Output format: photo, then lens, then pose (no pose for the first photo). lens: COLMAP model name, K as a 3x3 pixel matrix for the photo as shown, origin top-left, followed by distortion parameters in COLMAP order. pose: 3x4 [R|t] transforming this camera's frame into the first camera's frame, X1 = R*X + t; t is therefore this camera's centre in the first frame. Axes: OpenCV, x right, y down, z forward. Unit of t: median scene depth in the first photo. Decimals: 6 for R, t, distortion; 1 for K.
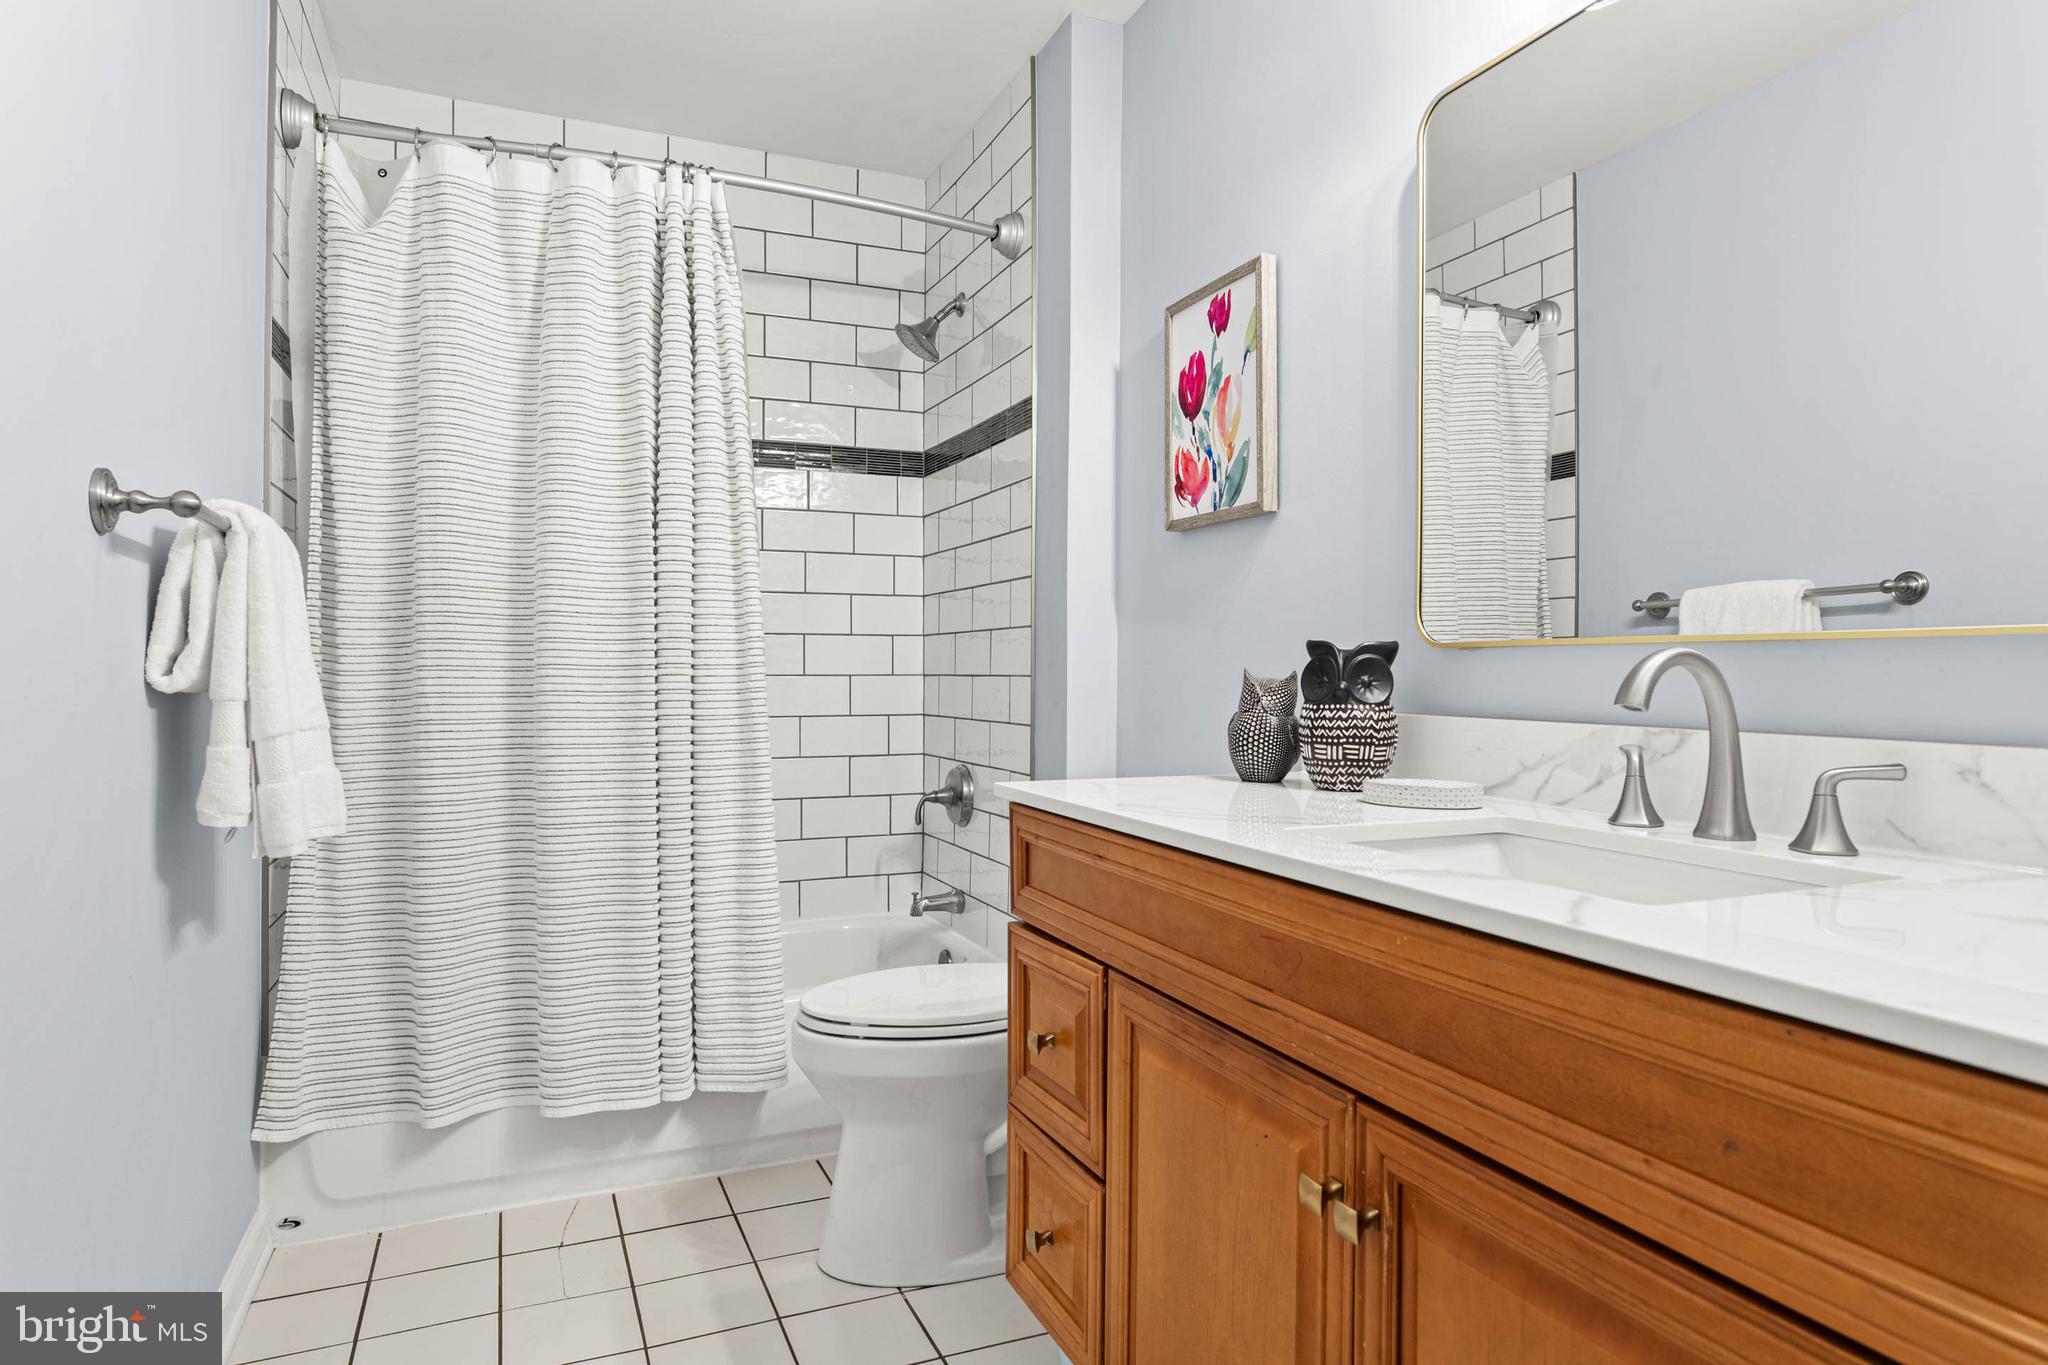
lens RADIAL K [[1197.1, 0, 1022.5], [0, 1197.1, 675.6], [0, 0, 1]] dist [0.001349, -0.003240]
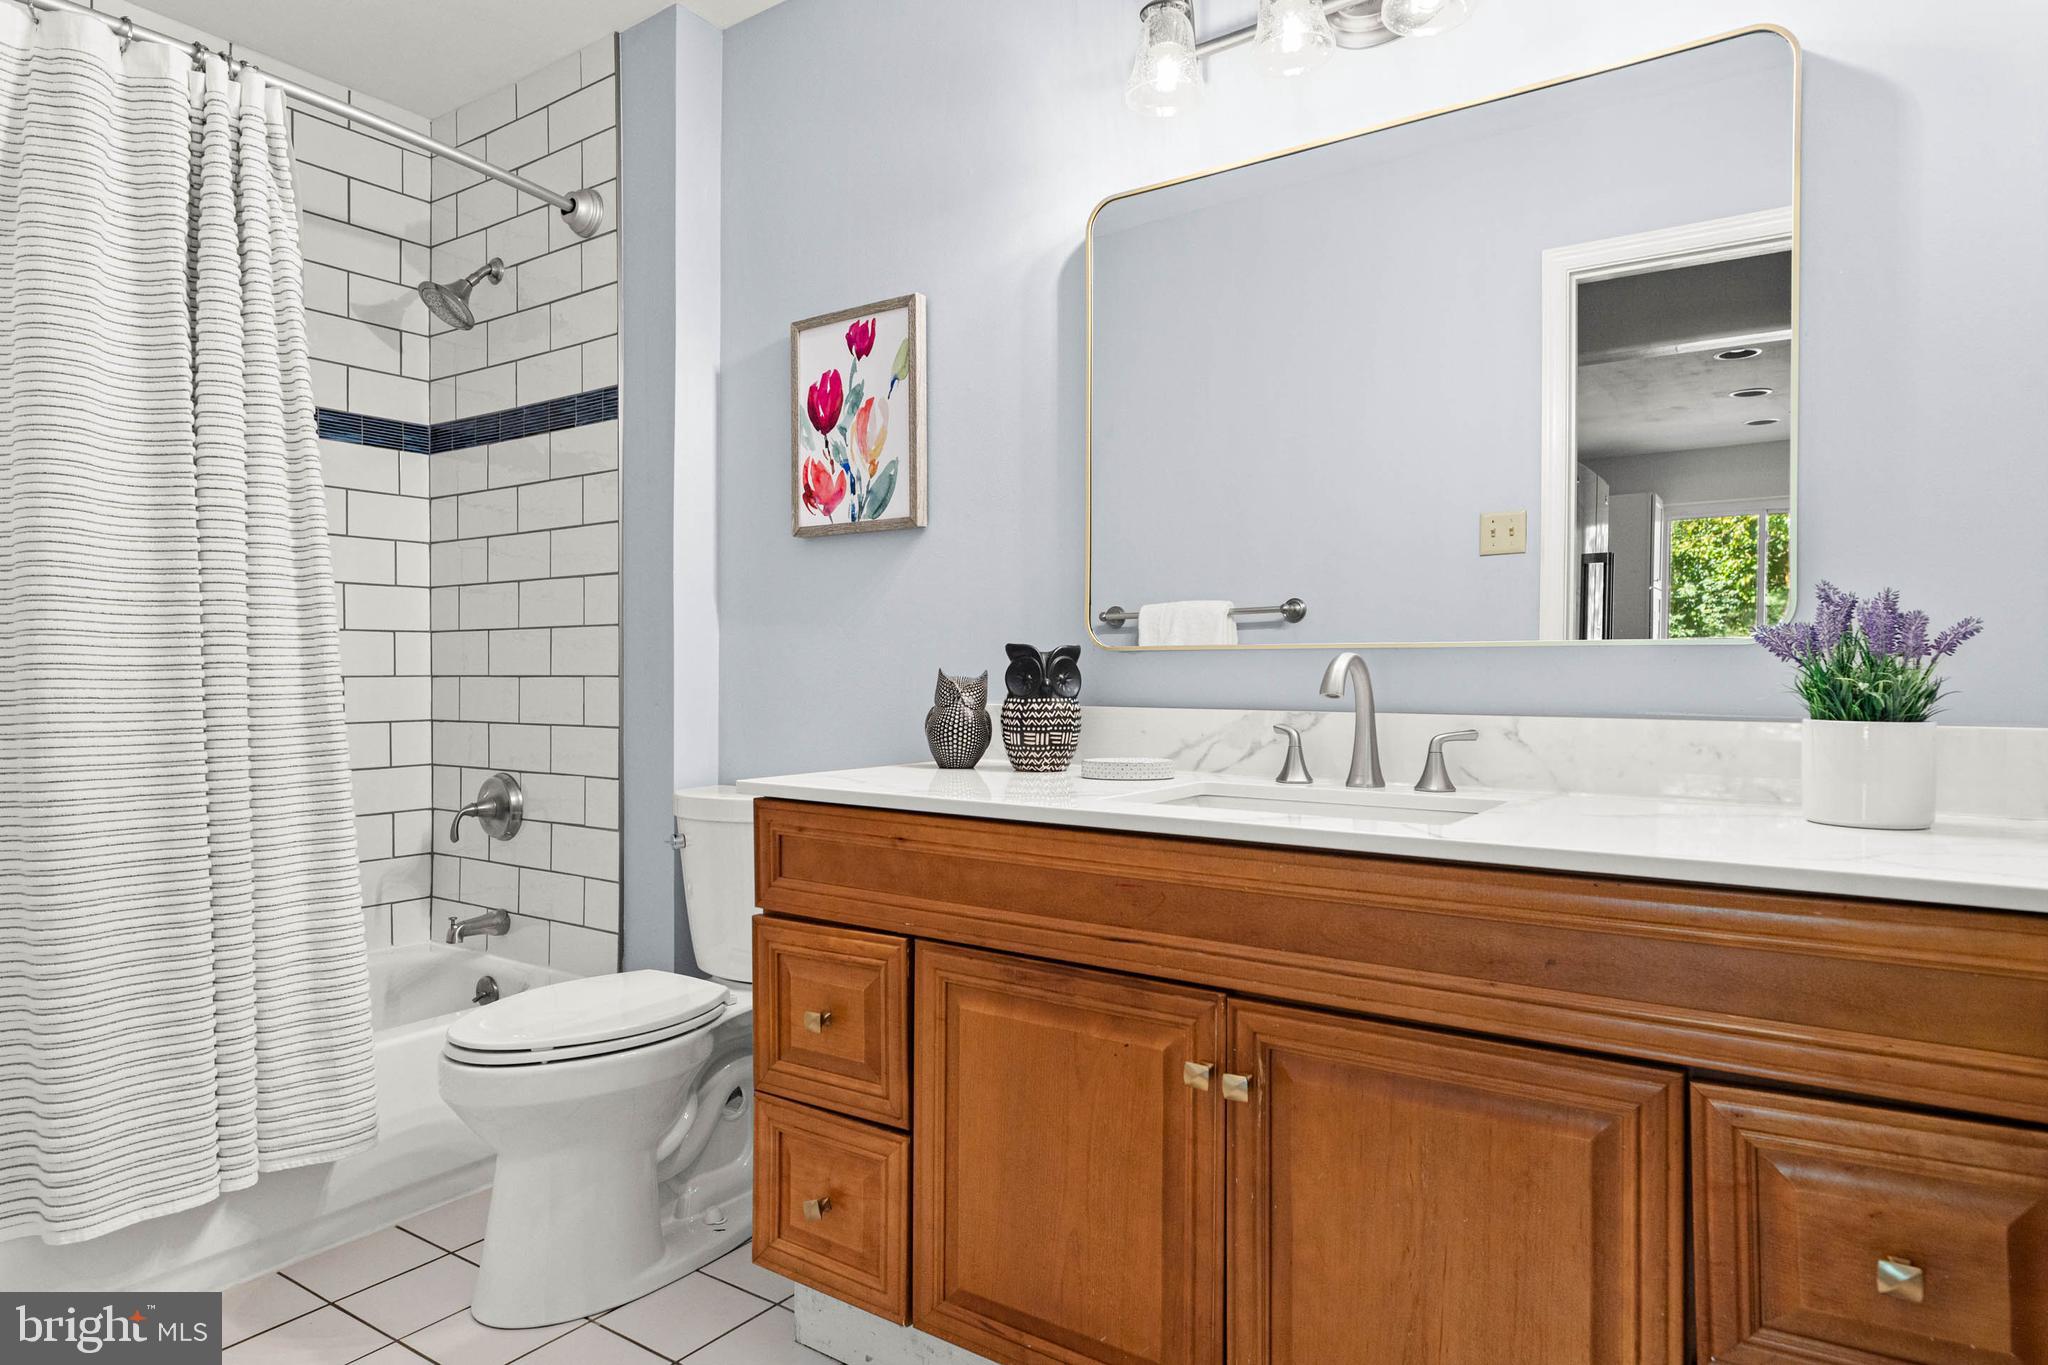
lens RADIAL K [[1197.1, 0, 1043.8], [0, 1197.1, 686.2], [0, 0, 1]] dist [0.001349, -0.003240]
pose [[0.843241, -0.008288, 0.537472, -0.265515], [0.004032, 0.999951, 0.009094, 0.000974], [-0.537520, -0.005501, 0.843233, 0.002424]]
